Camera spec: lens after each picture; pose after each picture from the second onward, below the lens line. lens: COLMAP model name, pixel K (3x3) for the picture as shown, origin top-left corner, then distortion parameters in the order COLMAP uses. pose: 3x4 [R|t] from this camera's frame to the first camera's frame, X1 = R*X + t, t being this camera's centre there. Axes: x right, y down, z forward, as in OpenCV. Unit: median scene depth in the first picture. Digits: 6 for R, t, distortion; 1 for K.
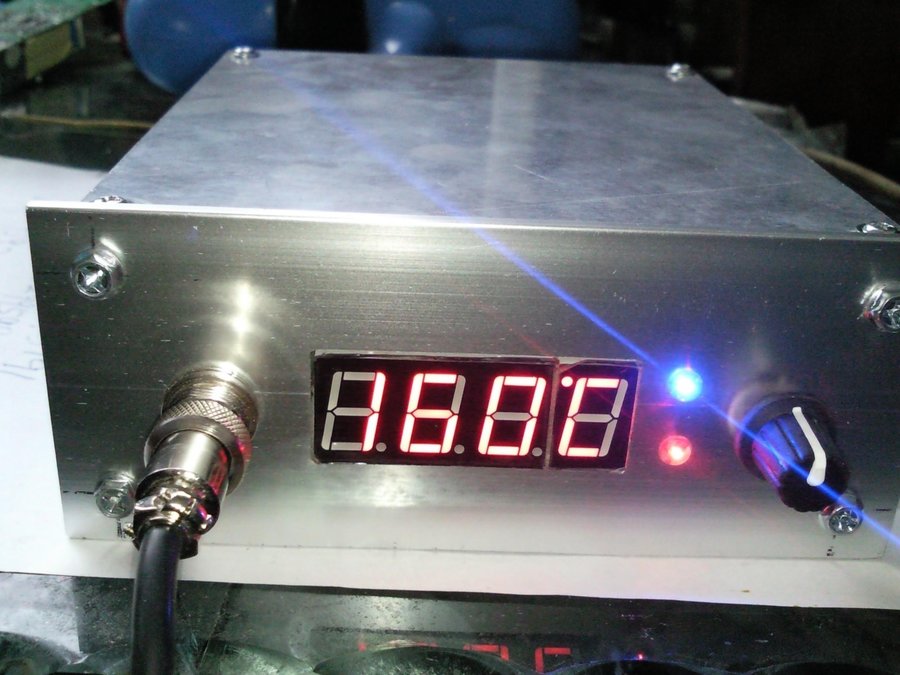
lens RADIAL K [[1083.7, 0, 450.3], [0, 1083.7, 333.5], [0, 0, 1]] dist [-0.061936, 0.000000]
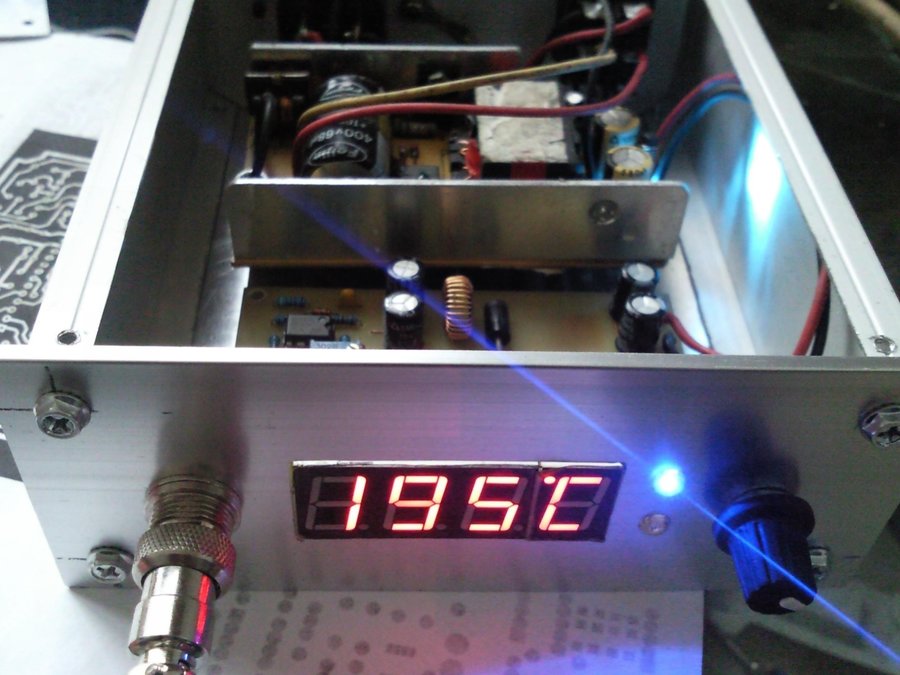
lens RADIAL K [[1083.7, 0, 453.7], [0, 1083.7, 343.3], [0, 0, 1]] dist [-0.061936, 0.000000]
pose [[0.999982, -0.003534, 0.004889, 0.015590], [0.001499, 0.930565, 0.366124, -0.429651], [-0.005843, -0.366110, 0.930553, 0.122920]]
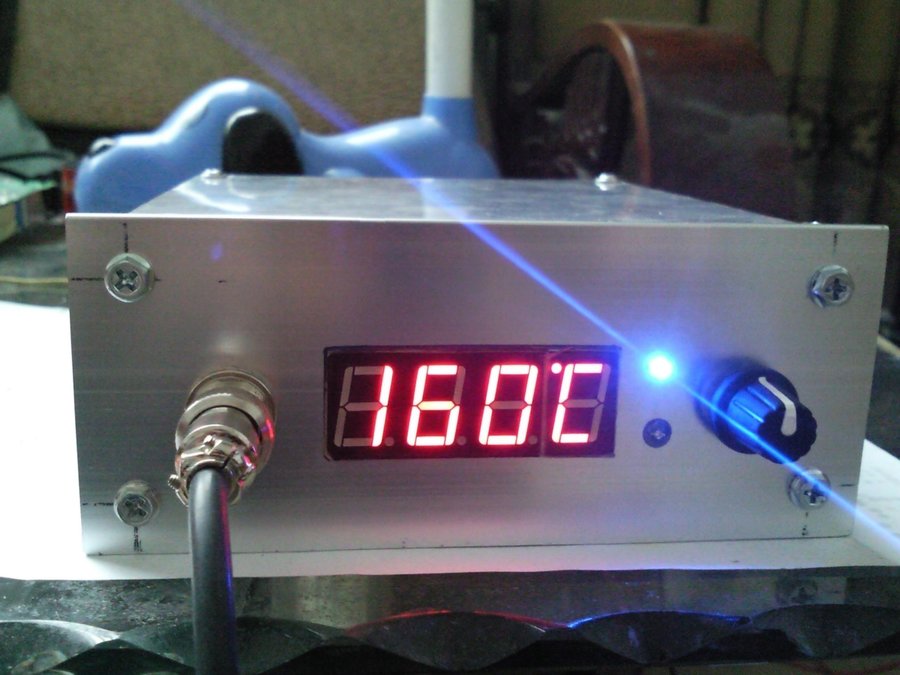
lens RADIAL K [[1083.7, 0, 457.5], [0, 1083.7, 341.7], [0, 0, 1]] dist [-0.061936, 0.000000]
pose [[0.994069, -0.044502, 0.099228, -0.100191], [0.064457, 0.976000, -0.208014, 0.238737], [-0.087589, 0.213176, 0.973080, -0.072531]]
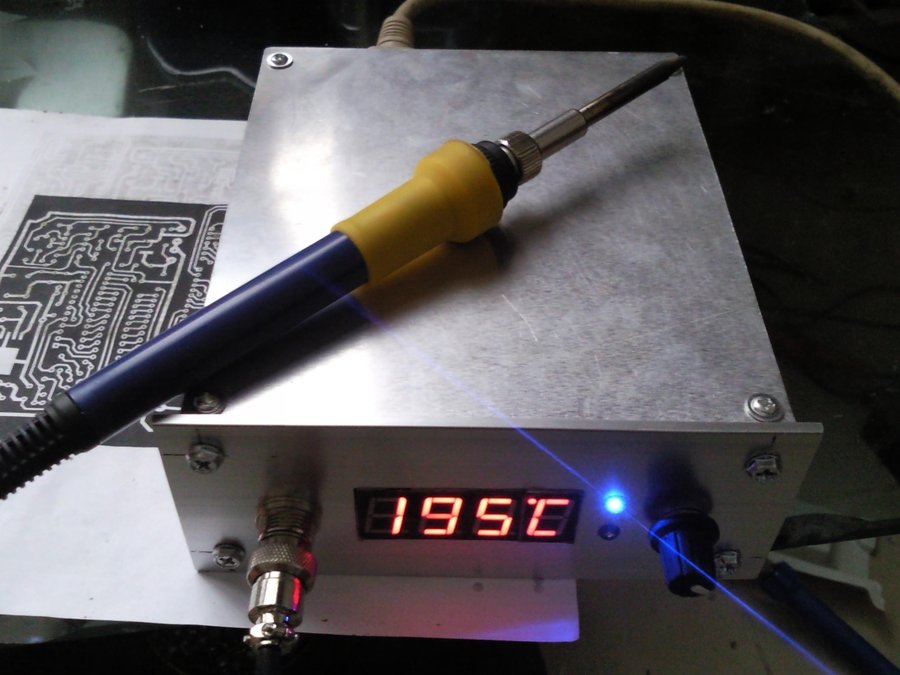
lens RADIAL K [[1083.7, 0, 443.7], [0, 1083.7, 337.1], [0, 0, 1]] dist [-0.061936, 0.000000]
pose [[0.999107, -0.000743, -0.042256, 0.050214], [0.016687, 0.925546, 0.378268, -0.694237], [0.038829, -0.378635, 0.924731, -0.246867]]
